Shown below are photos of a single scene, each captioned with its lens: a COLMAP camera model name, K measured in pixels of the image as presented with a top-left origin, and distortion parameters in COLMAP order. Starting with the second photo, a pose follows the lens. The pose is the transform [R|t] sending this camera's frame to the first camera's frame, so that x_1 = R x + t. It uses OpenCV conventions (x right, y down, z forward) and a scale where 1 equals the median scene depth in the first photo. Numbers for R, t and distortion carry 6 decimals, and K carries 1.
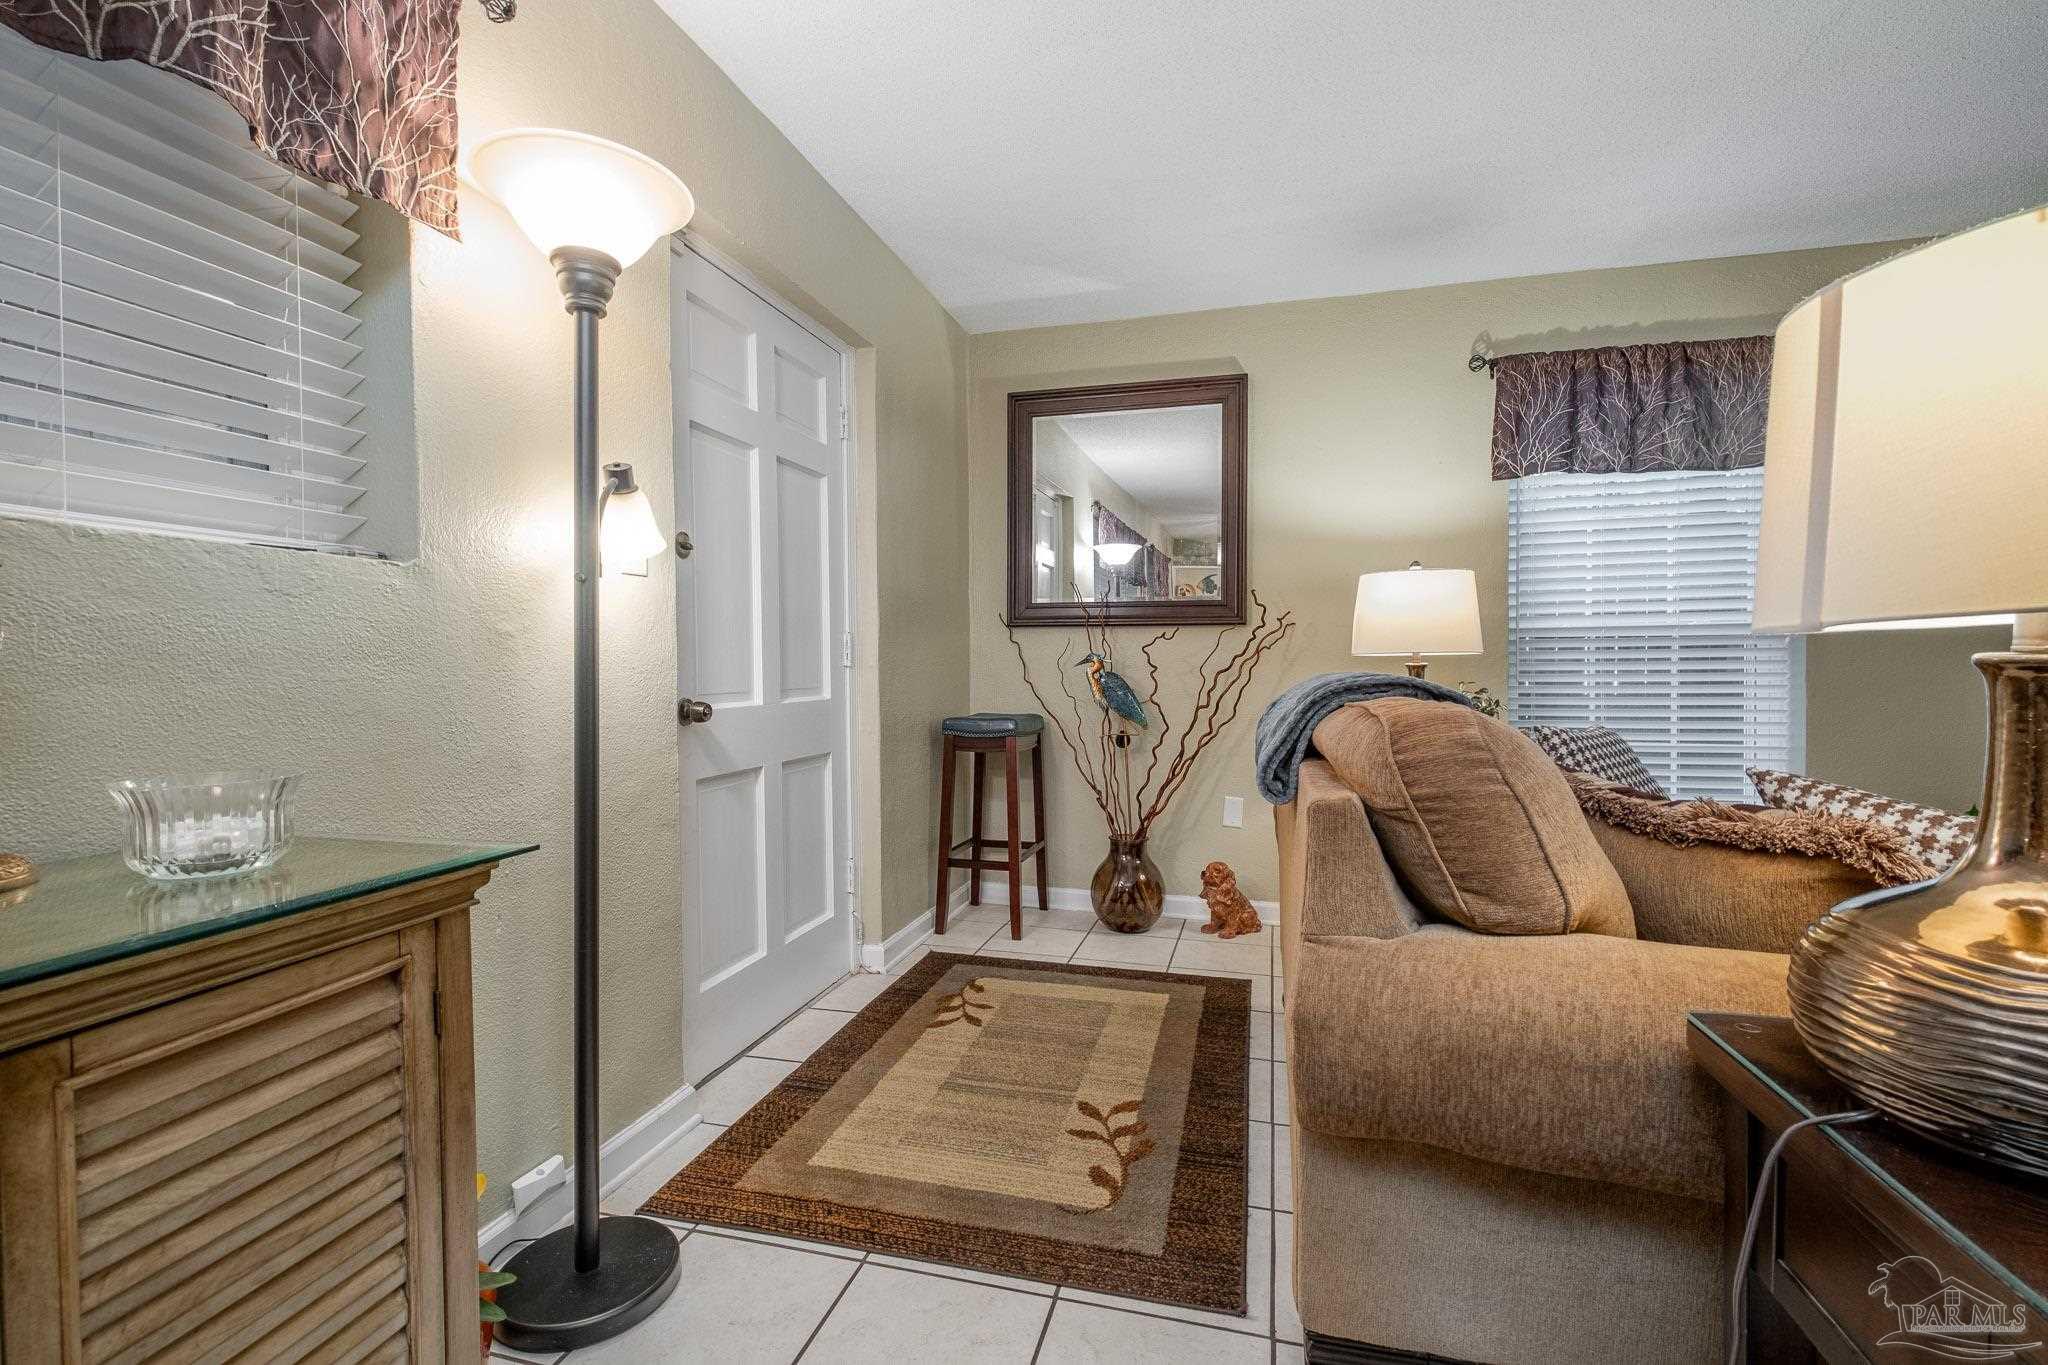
lens RADIAL K [[913.3, 0, 1018.1], [0, 913.3, 675.3], [0, 0, 1]] dist [0.002340, -0.000373]
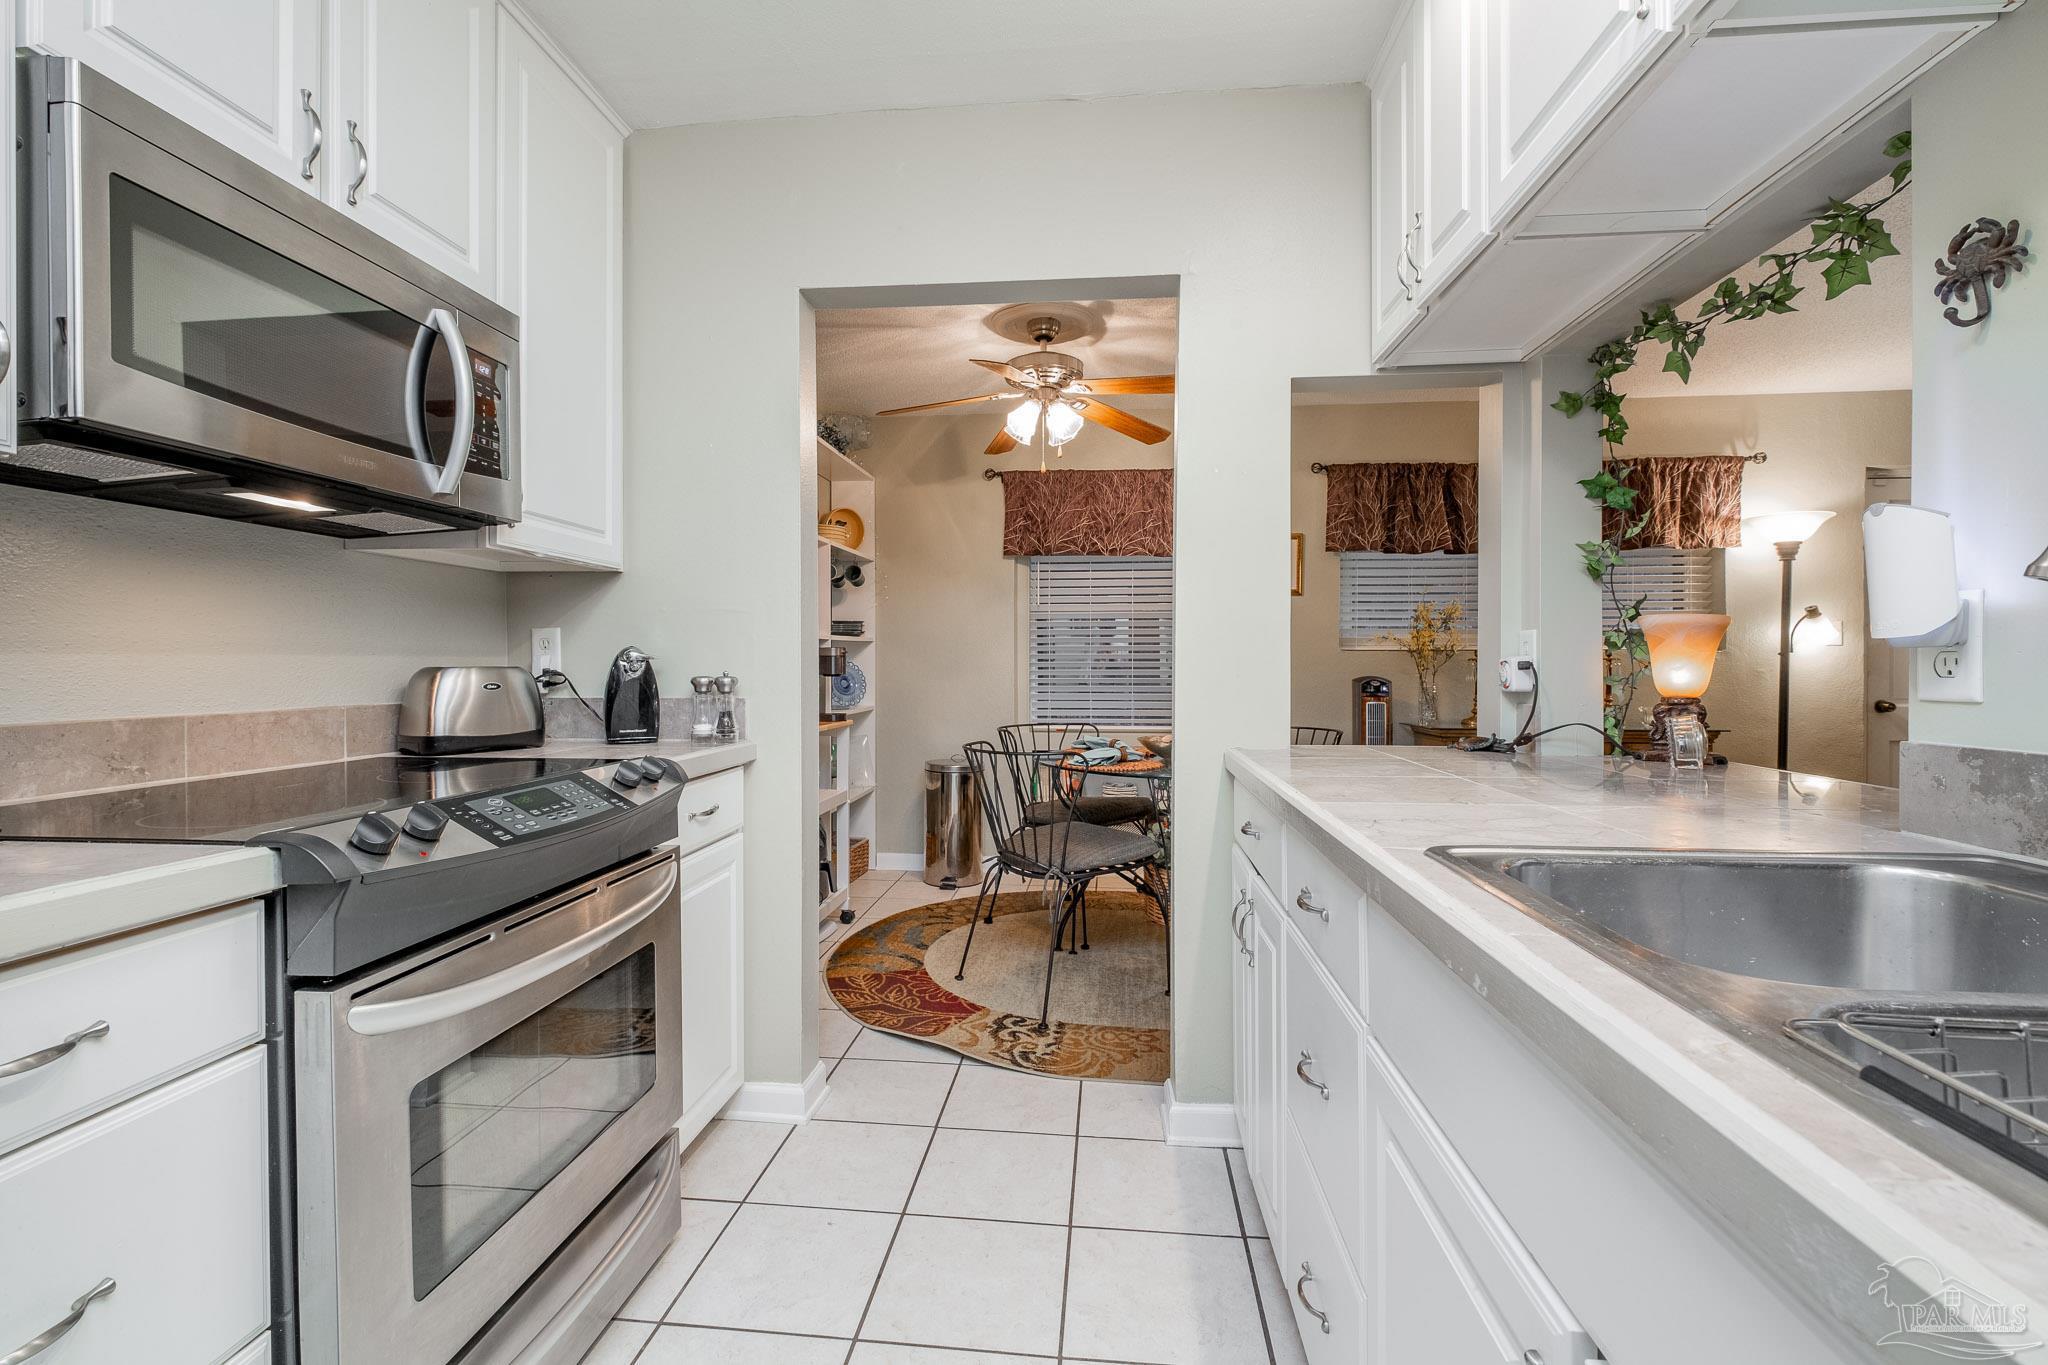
lens RADIAL K [[884.2, 0, 1019.3], [0, 884.2, 671.0], [0, 0, 1]] dist [0.003619, -0.005218]
pose [[0.163726, 0.013681, -0.986411, 0.842052], [-0.018271, 0.999774, 0.010834, -0.017077], [0.986337, 0.016248, 0.163939, -0.819475]]
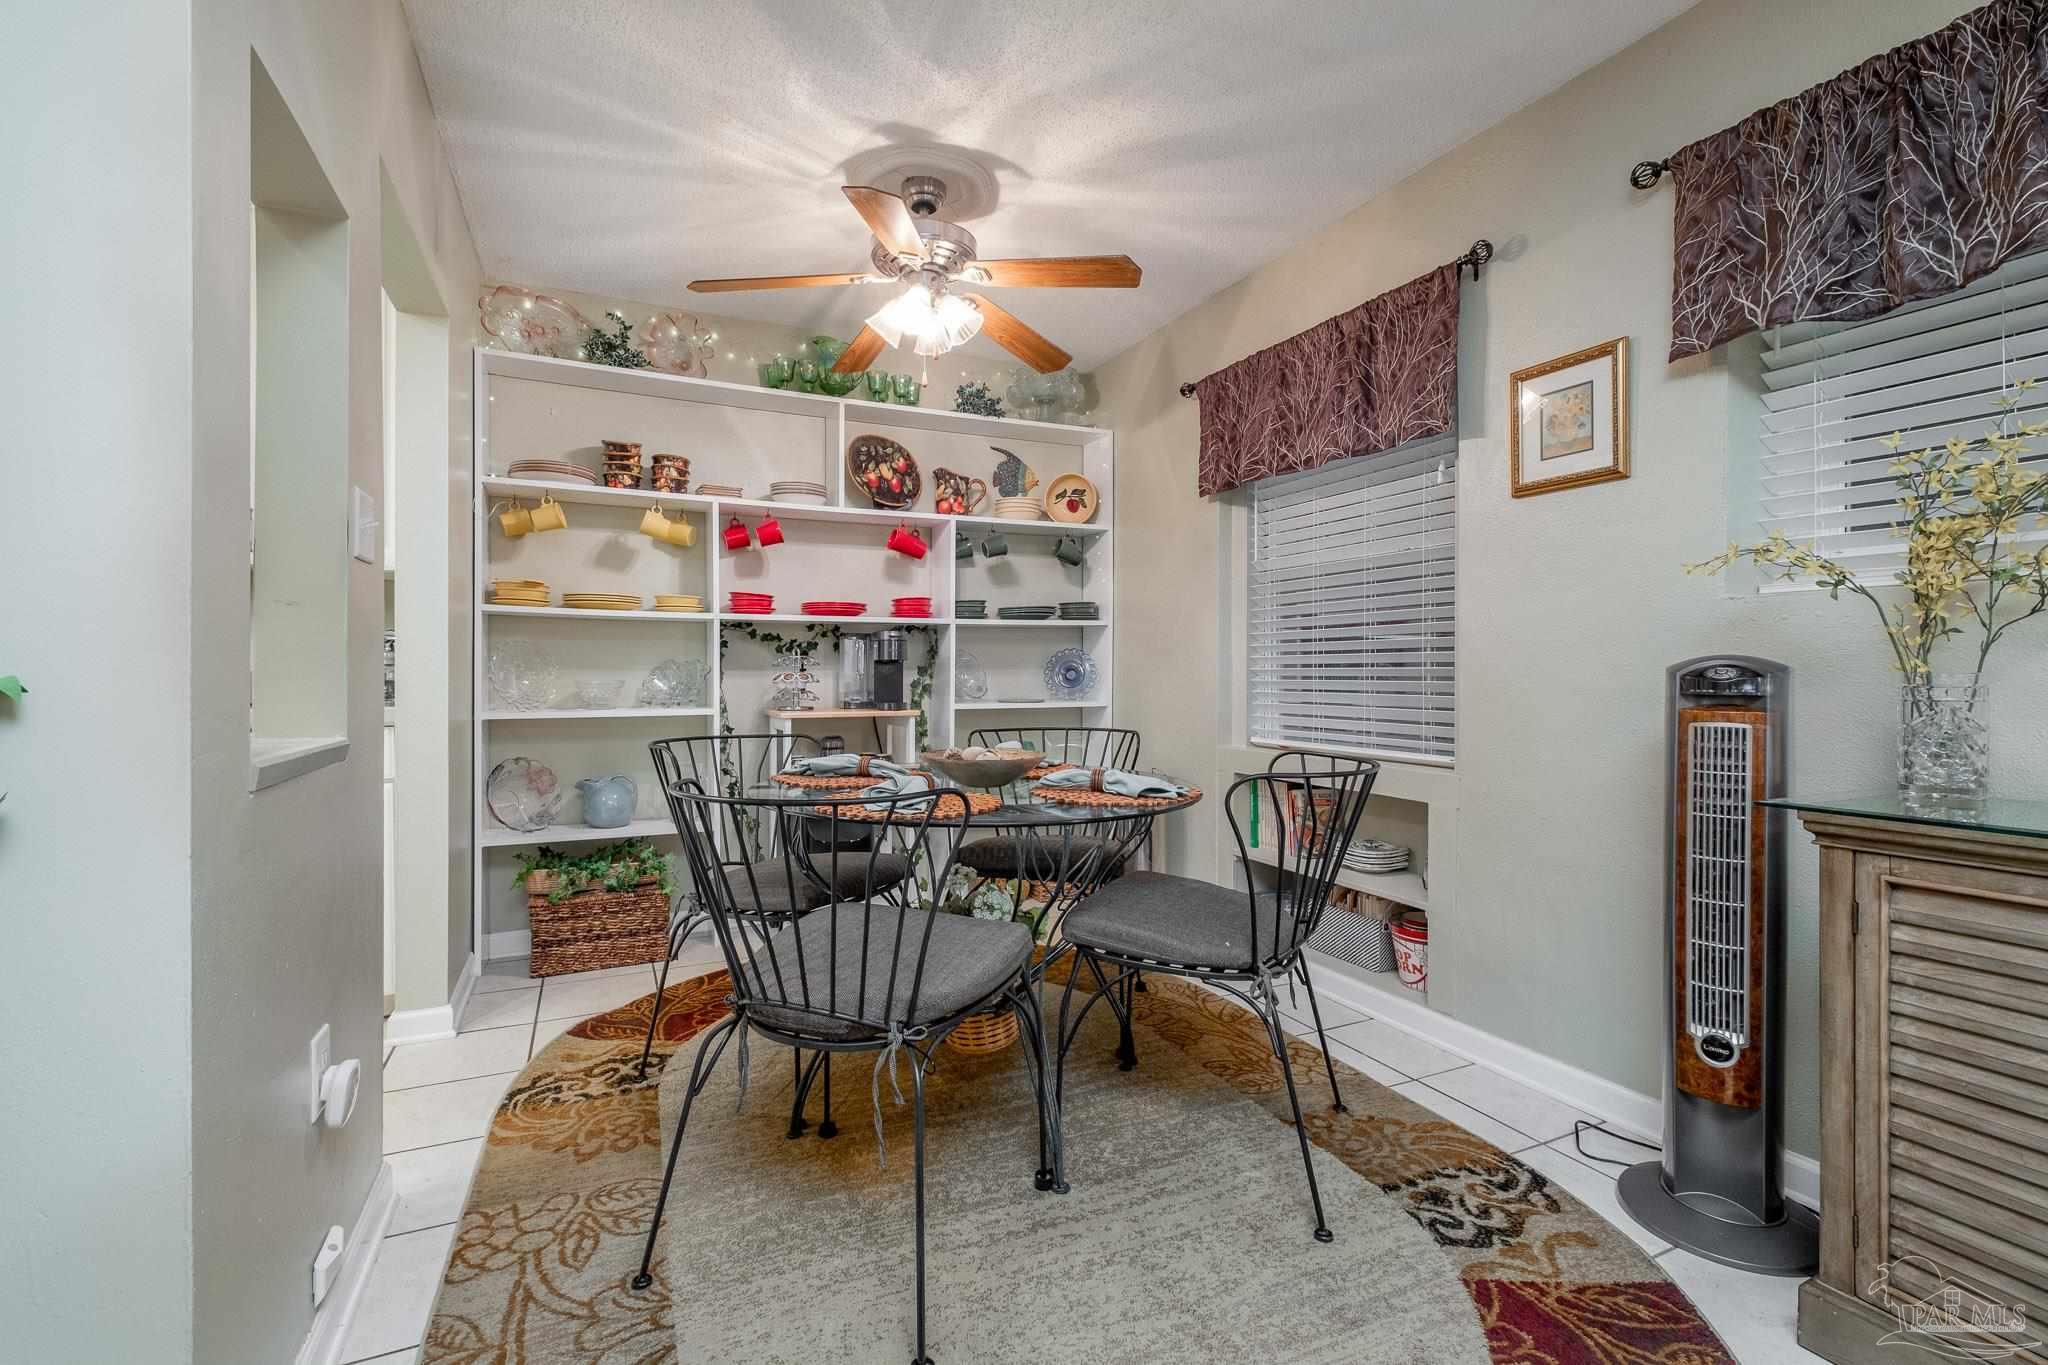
lens RADIAL K [[891.3, 0, 1021.6], [0, 891.3, 673.2], [0, 0, 1]] dist [0.012095, -0.012117]
pose [[-0.753250, 0.007205, -0.657695, 0.275253], [-0.005870, 0.999827, 0.017676, -0.001407], [0.657708, 0.017175, -0.753077, 0.026500]]
